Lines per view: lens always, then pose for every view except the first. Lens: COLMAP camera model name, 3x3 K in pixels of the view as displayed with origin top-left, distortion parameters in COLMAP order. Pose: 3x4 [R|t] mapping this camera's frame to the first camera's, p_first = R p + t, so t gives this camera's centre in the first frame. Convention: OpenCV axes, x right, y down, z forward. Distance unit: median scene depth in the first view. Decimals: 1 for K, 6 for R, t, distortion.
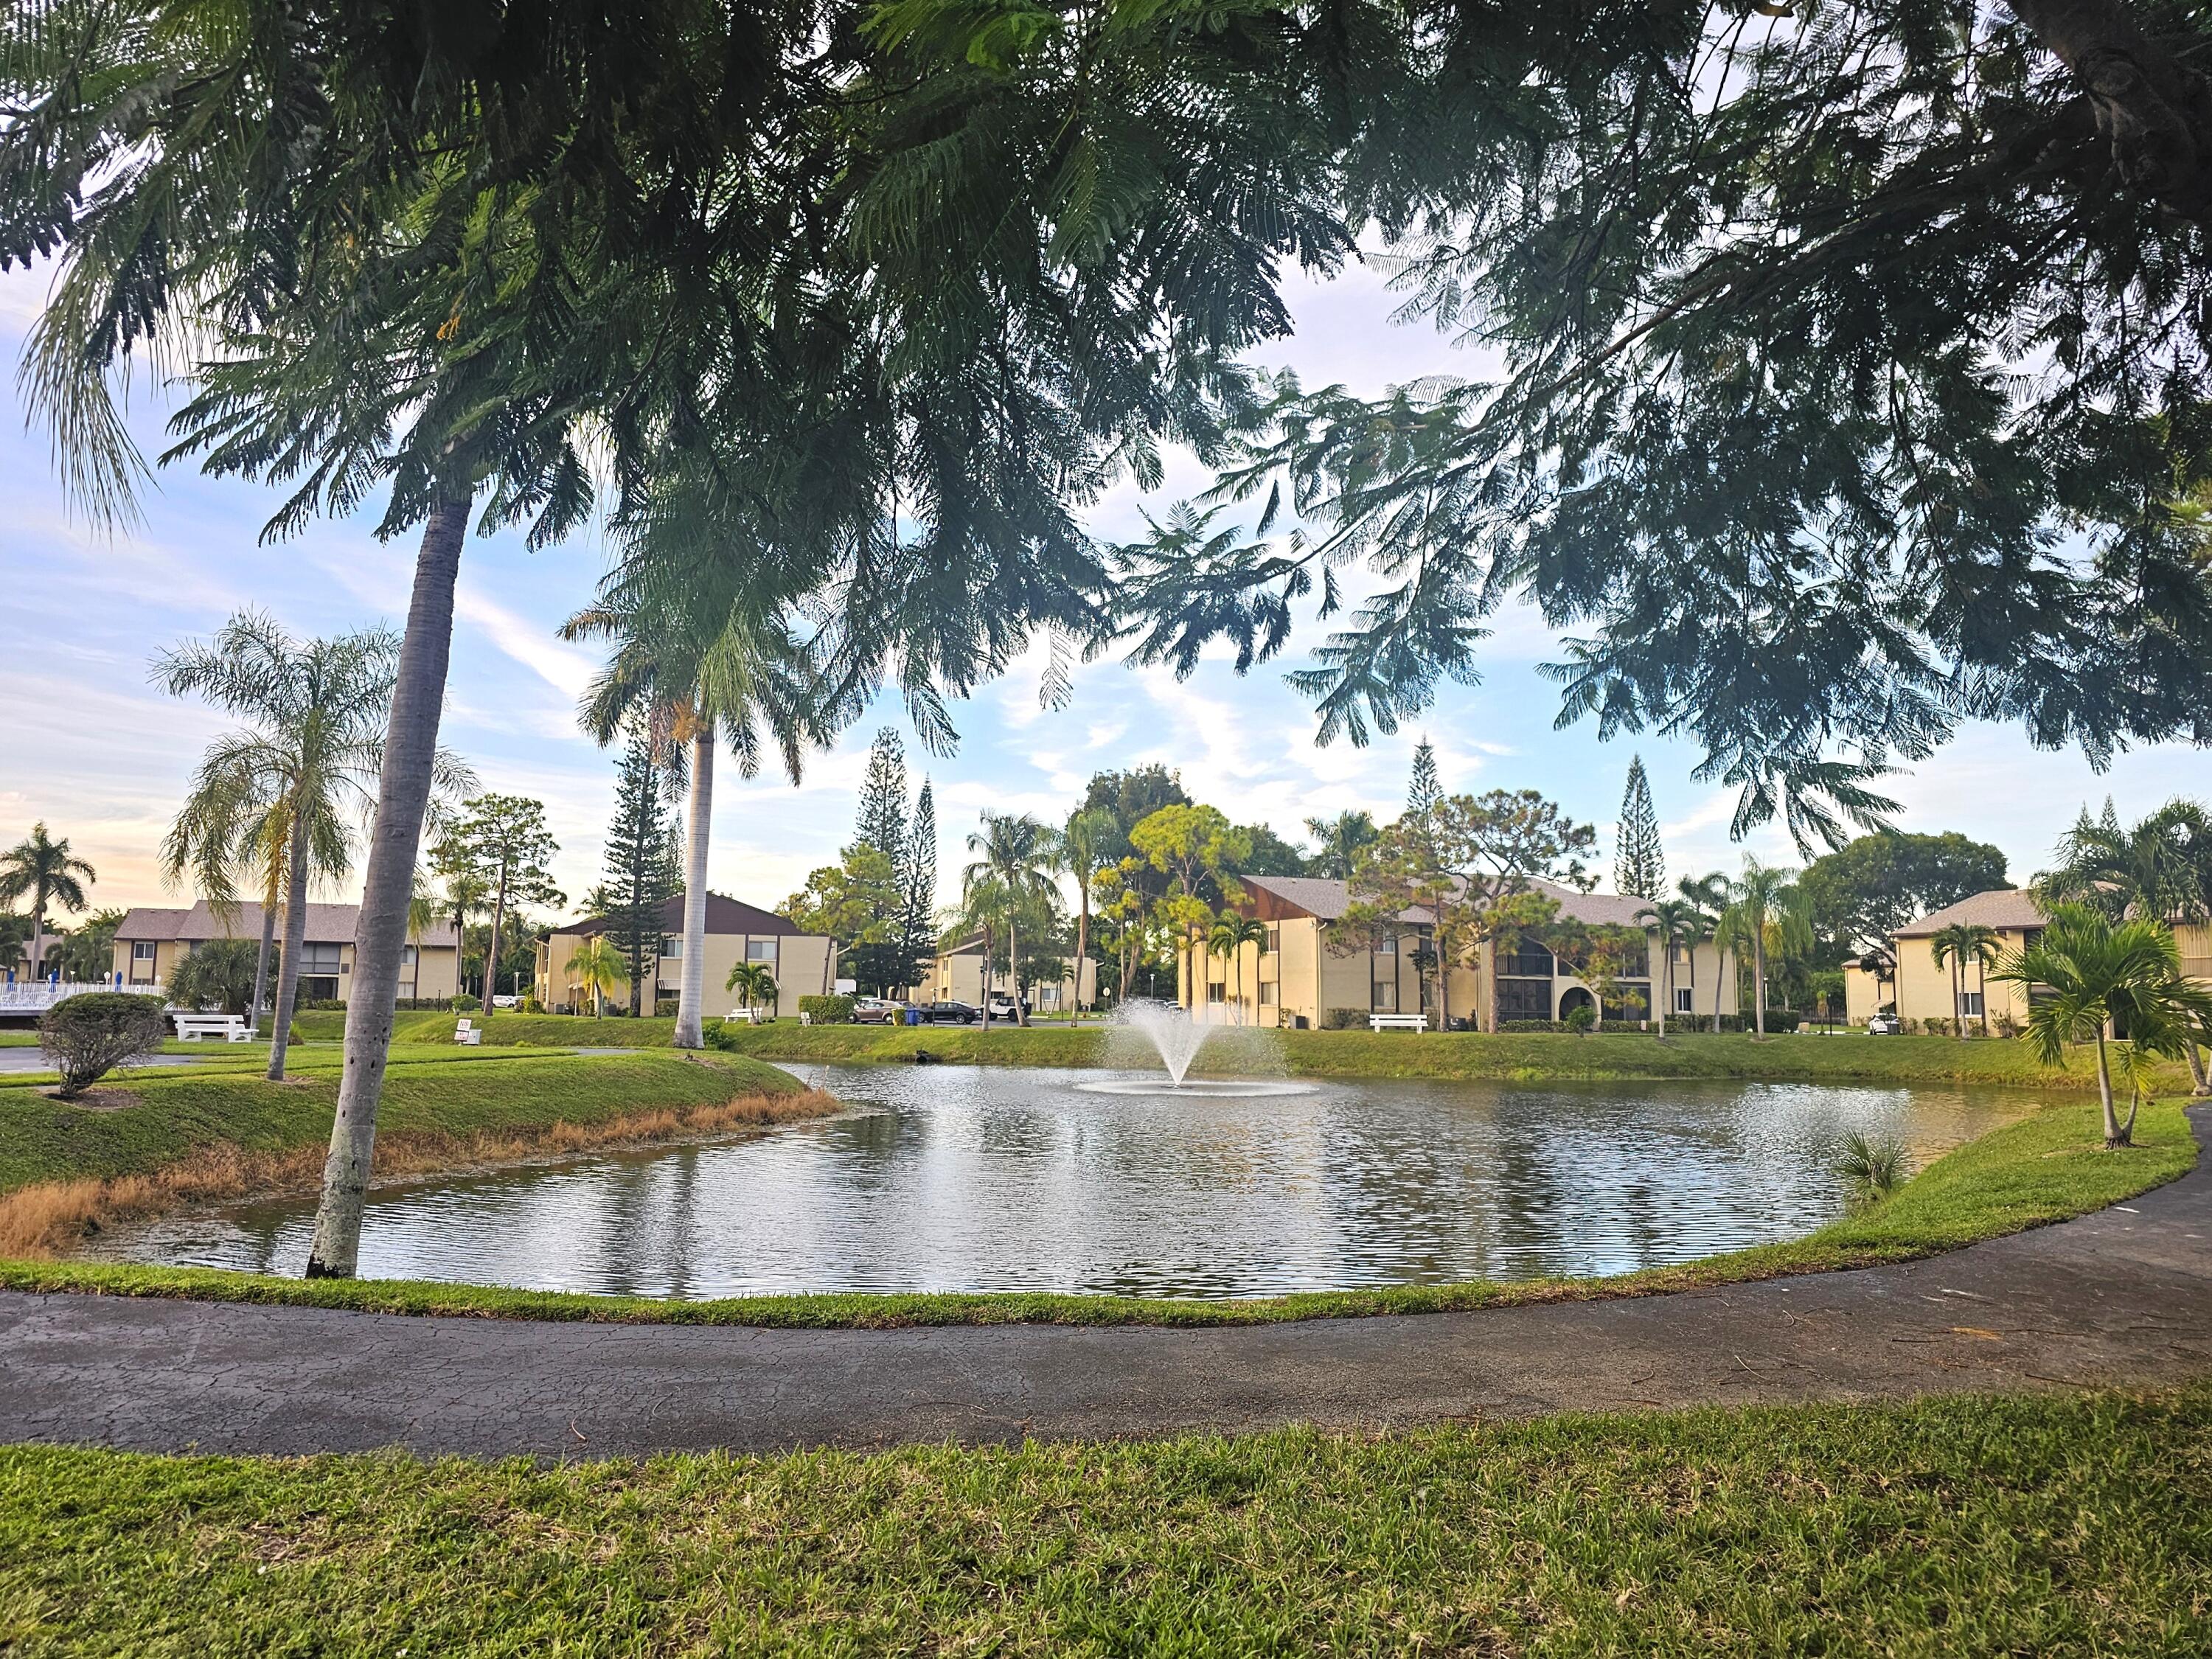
lens RADIAL K [[1464.4, 0, 1105.4], [0, 1464.4, 859.2], [0, 0, 1]] dist [0.080607, -0.093041]
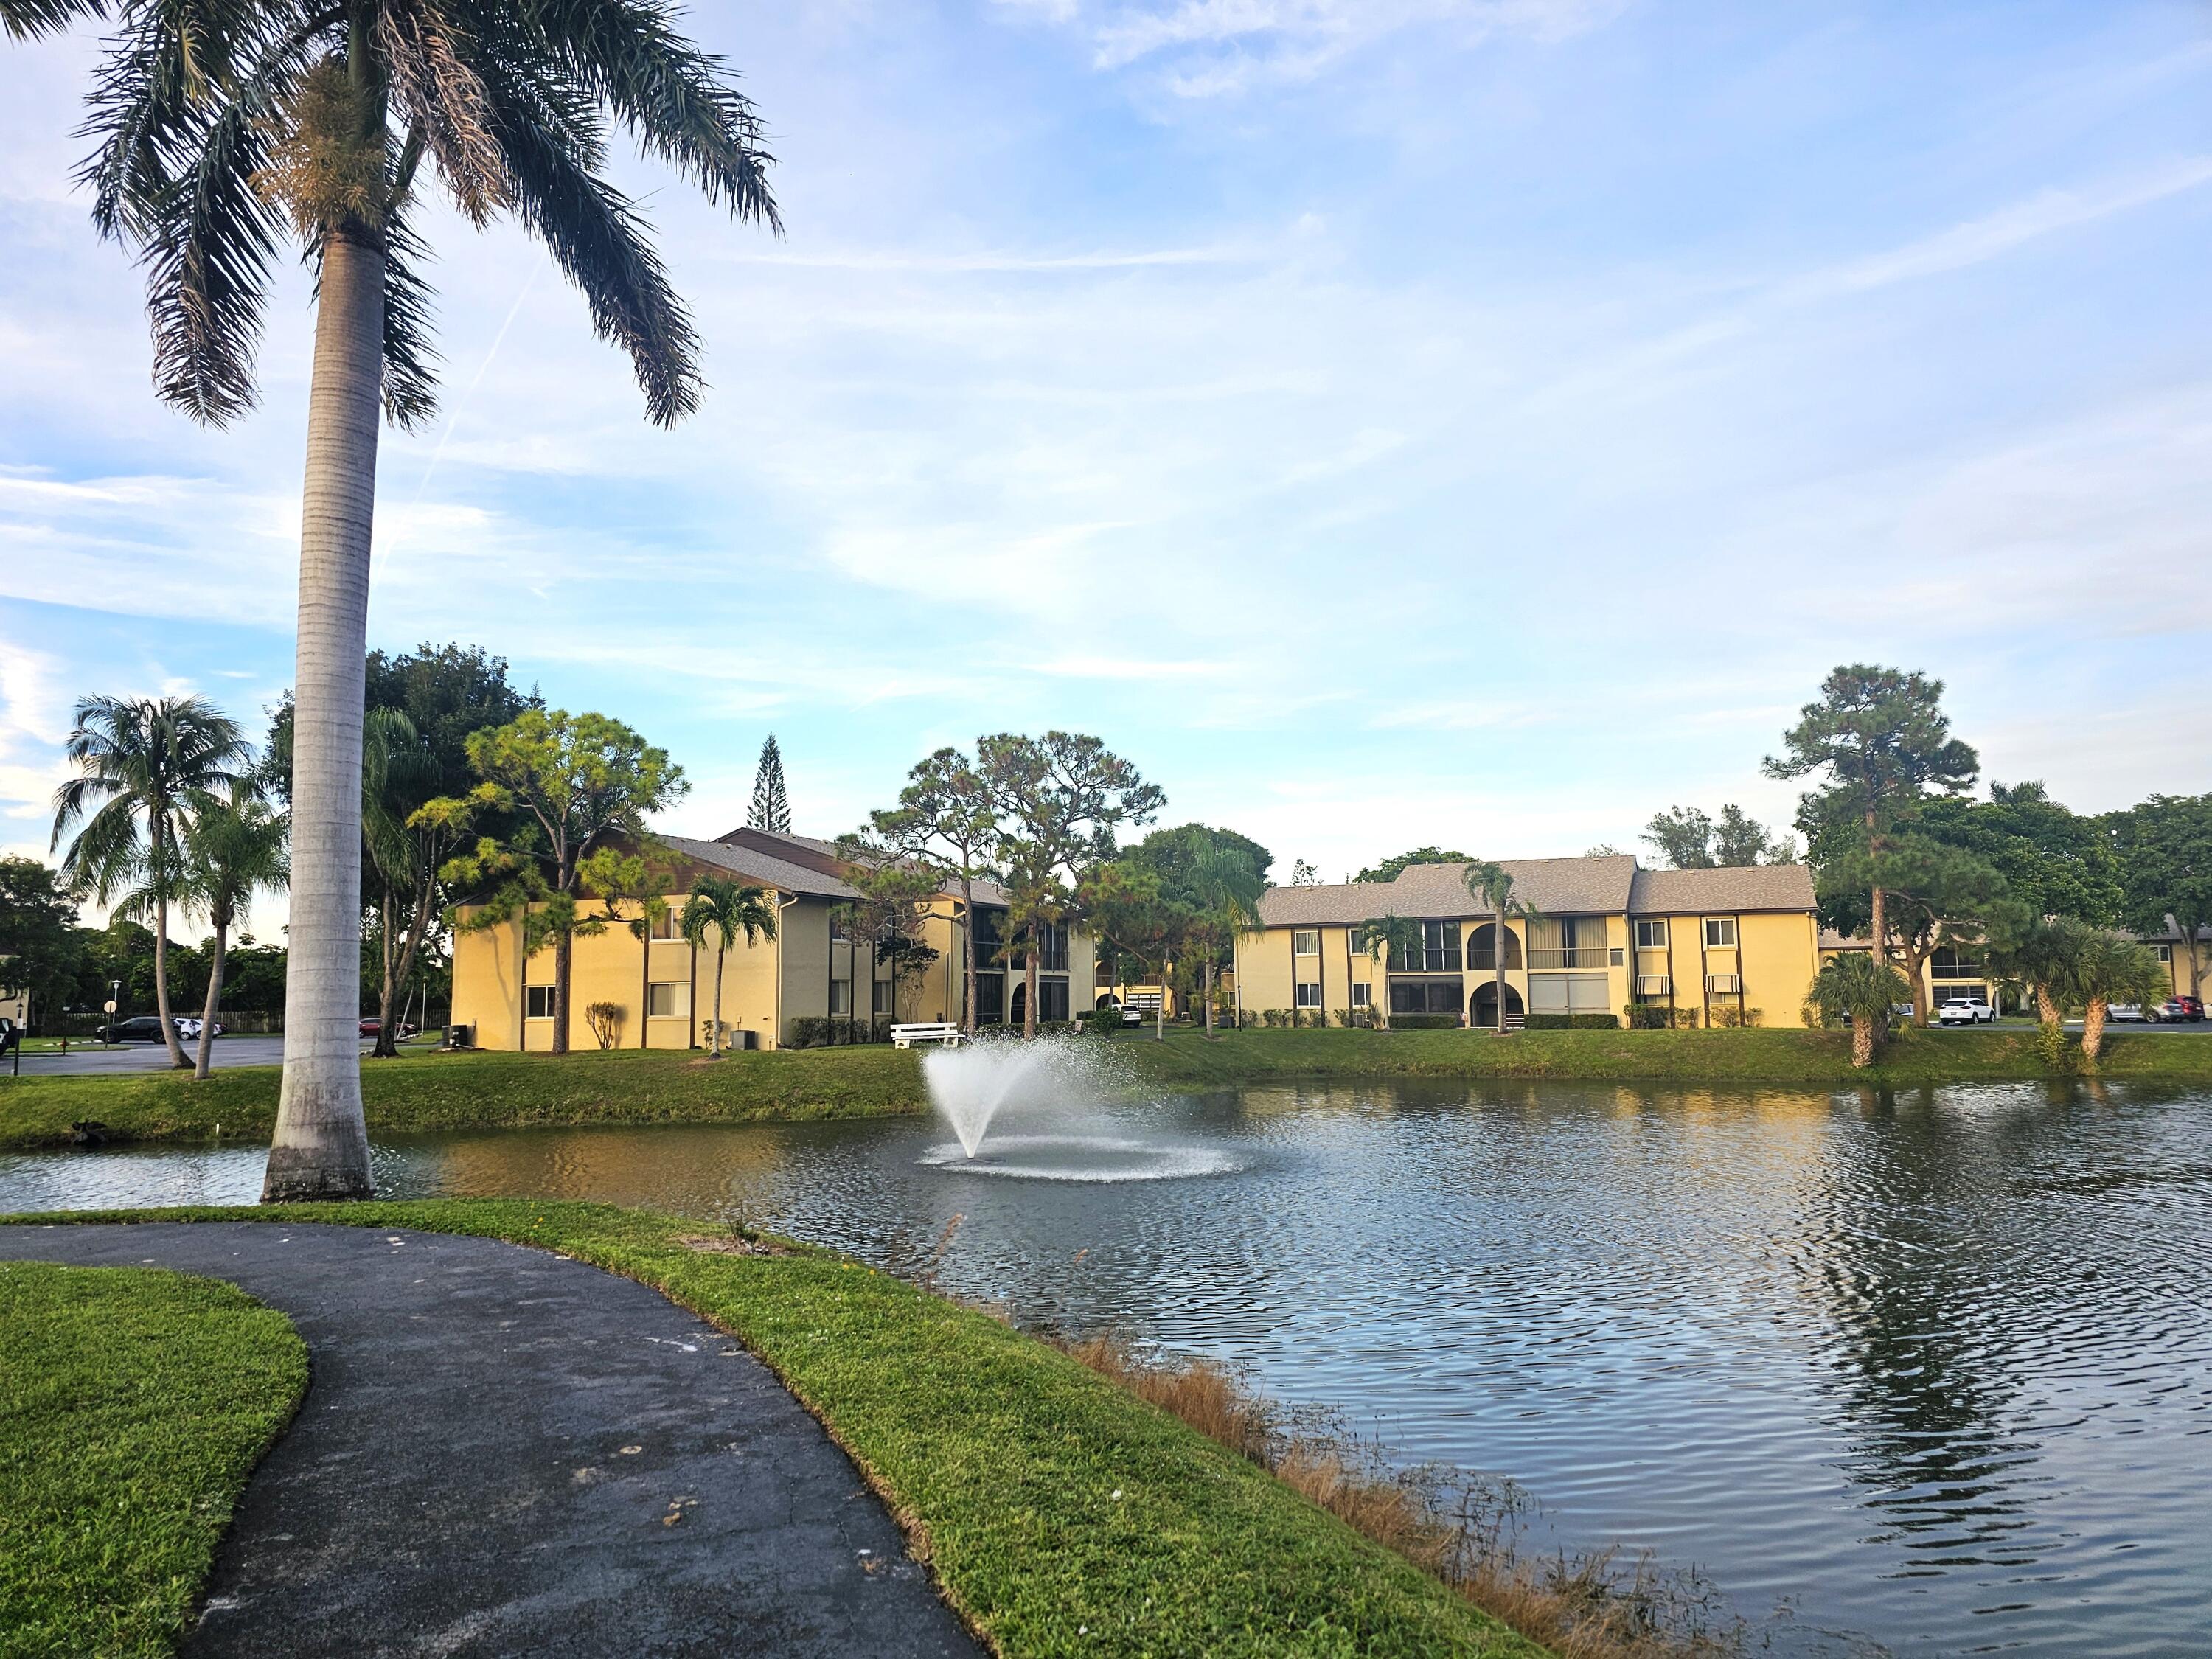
lens RADIAL K [[1464.4, 0, 1105.4], [0, 1464.4, 859.2], [0, 0, 1]] dist [0.080607, -0.093041]
pose [[0.756373, 0.044272, 0.652640, -0.183701], [-0.045180, 0.998860, -0.015398, 0.027212], [-0.652578, -0.017840, 0.757512, 0.343878]]
